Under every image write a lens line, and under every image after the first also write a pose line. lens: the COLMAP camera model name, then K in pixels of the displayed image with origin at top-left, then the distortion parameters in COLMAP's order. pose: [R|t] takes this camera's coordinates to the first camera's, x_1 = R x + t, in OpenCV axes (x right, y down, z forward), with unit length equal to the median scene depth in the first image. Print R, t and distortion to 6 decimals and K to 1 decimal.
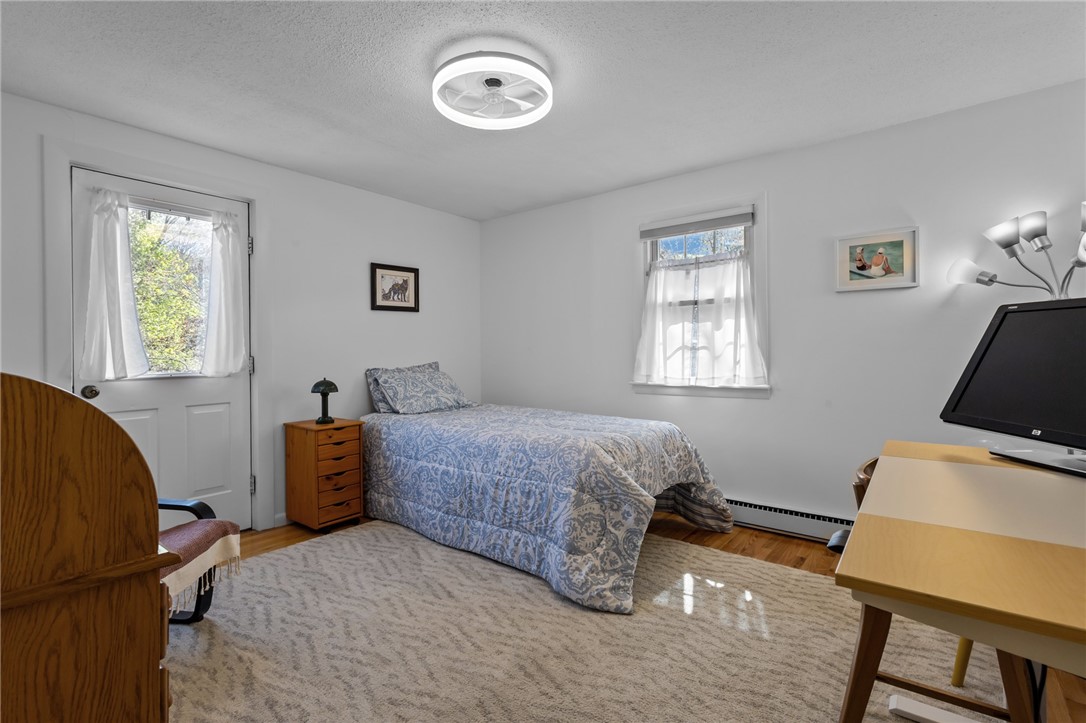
lens RADIAL K [[501.5, 0, 535.5], [0, 501.5, 341.4], [0, 0, 1]] dist [0.009299, -0.003113]
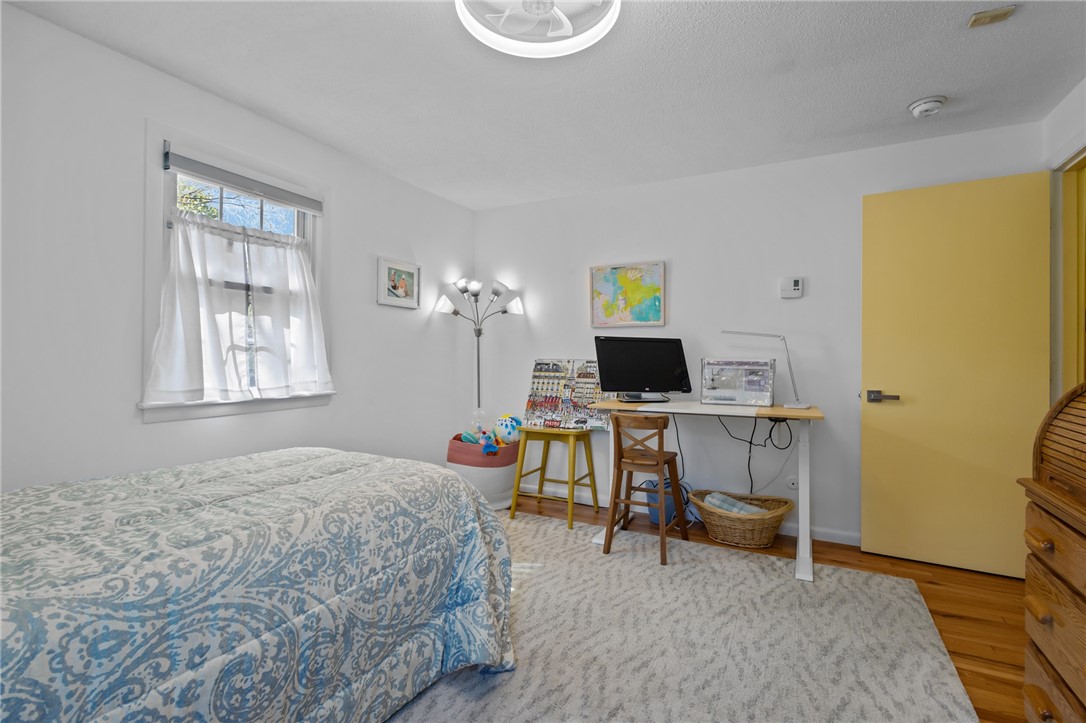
lens RADIAL K [[501.5, 0, 540.3], [0, 501.5, 361.3], [0, 0, 1]] dist [0.009299, -0.003113]
pose [[-0.194782, -0.000767, 0.980846, -0.502144], [-0.026929, 0.999627, -0.004566, 0.023557], [-0.980477, -0.027303, -0.194730, 0.724073]]
